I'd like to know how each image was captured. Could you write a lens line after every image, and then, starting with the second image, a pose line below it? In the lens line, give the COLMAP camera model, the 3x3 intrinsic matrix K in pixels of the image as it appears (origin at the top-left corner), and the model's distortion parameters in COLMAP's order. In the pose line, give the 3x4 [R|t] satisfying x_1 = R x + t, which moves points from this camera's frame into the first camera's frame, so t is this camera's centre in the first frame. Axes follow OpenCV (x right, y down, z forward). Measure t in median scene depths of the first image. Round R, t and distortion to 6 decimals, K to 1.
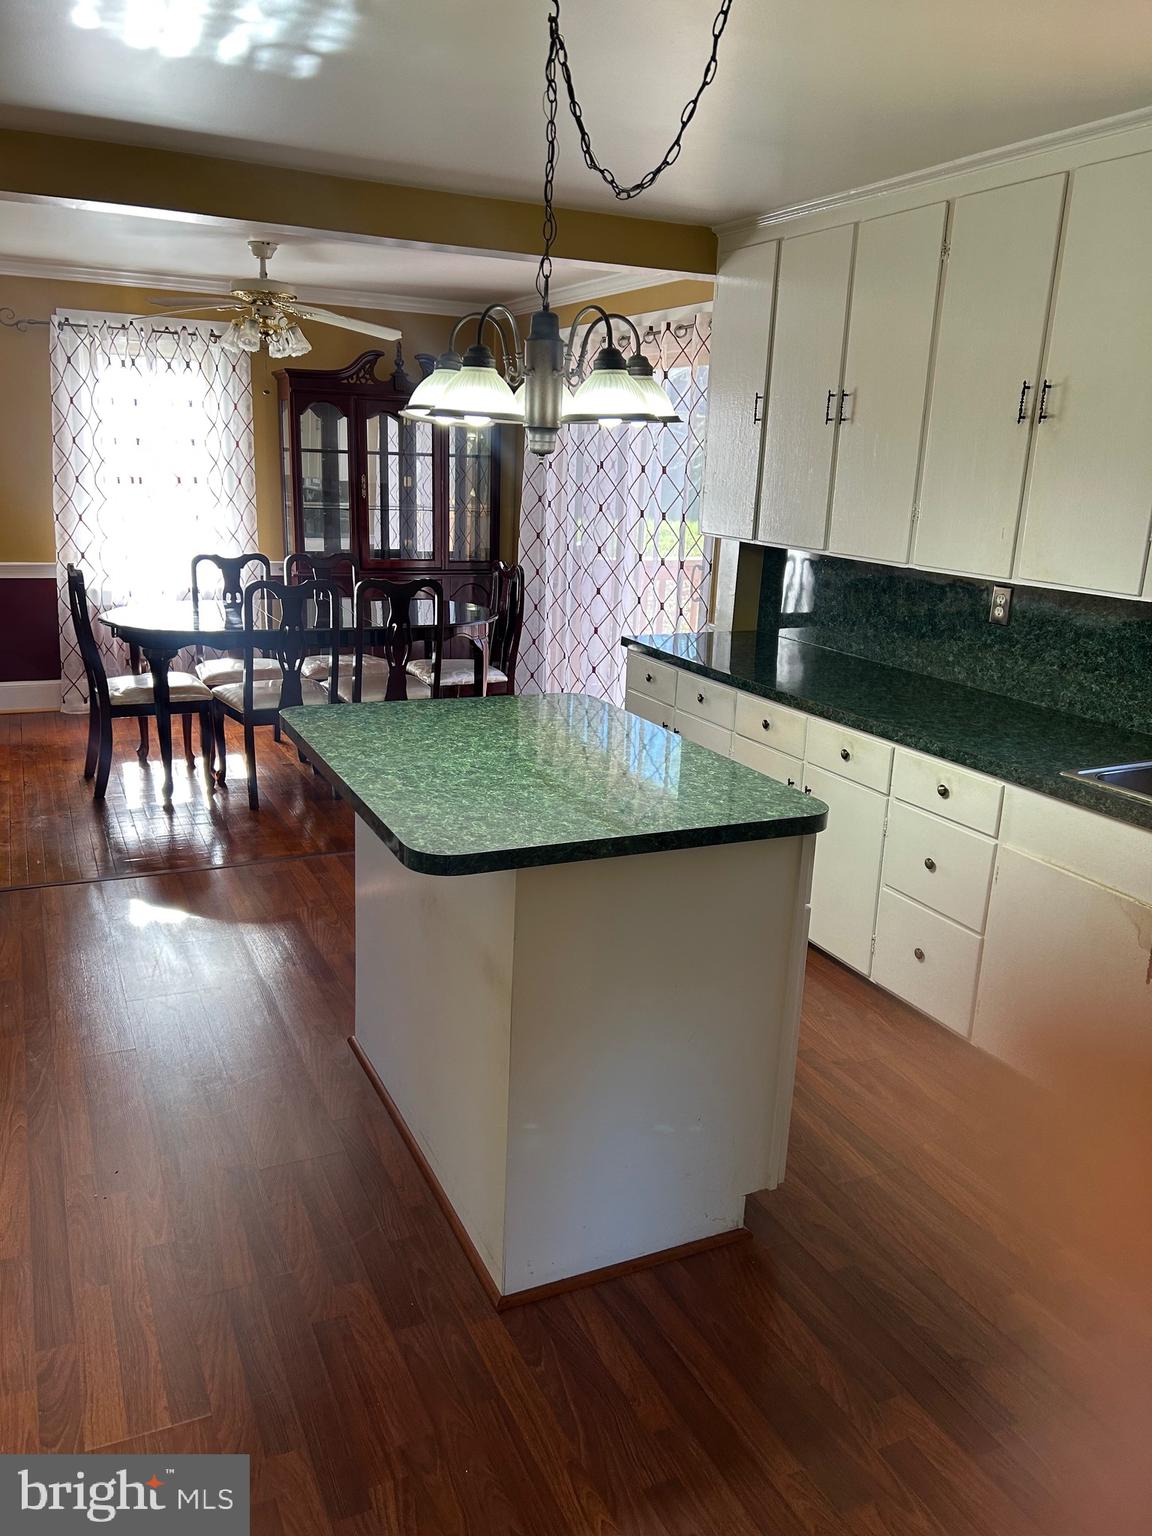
lens RADIAL K [[1168.9, 0, 580.7], [0, 1168.9, 776.3], [0, 0, 1]] dist [0.097609, -0.160978]
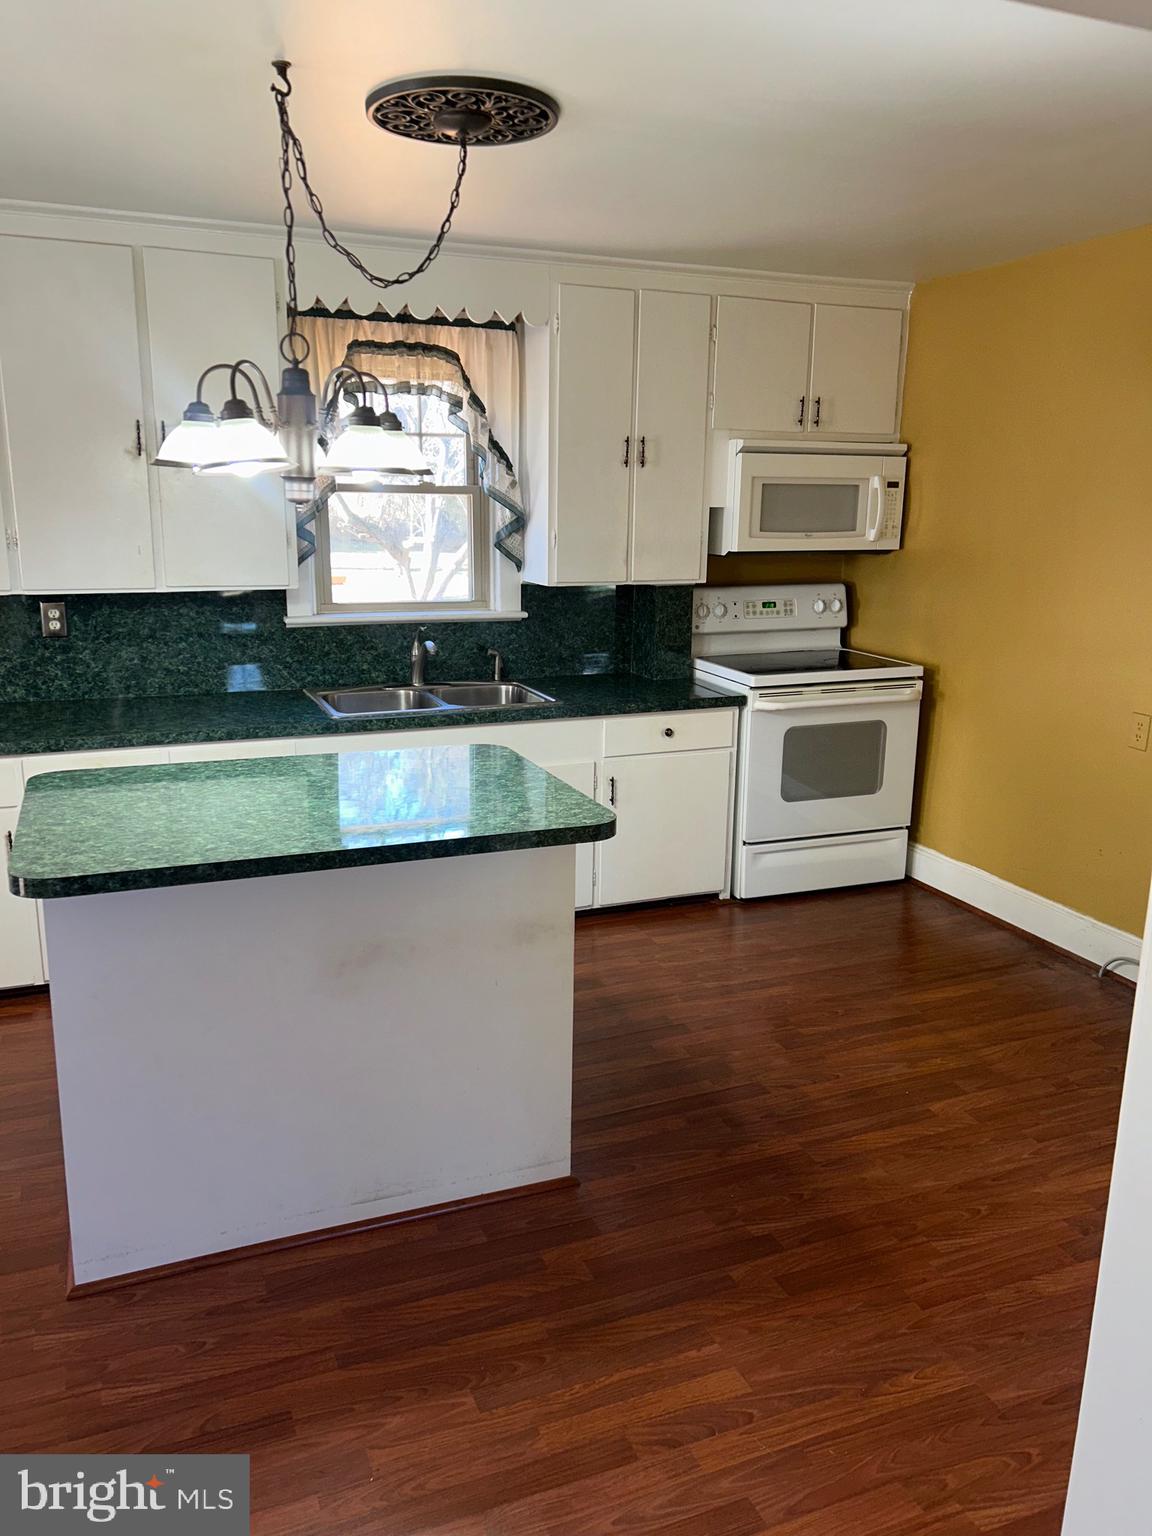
lens RADIAL K [[1168.9, 0, 580.7], [0, 1168.9, 776.3], [0, 0, 1]] dist [0.097609, -0.160978]
pose [[0.050736, -0.272422, 0.960839, -0.749956], [0.258279, 0.932929, 0.250871, -0.171206], [-0.964737, 0.235436, 0.117694, 0.485156]]
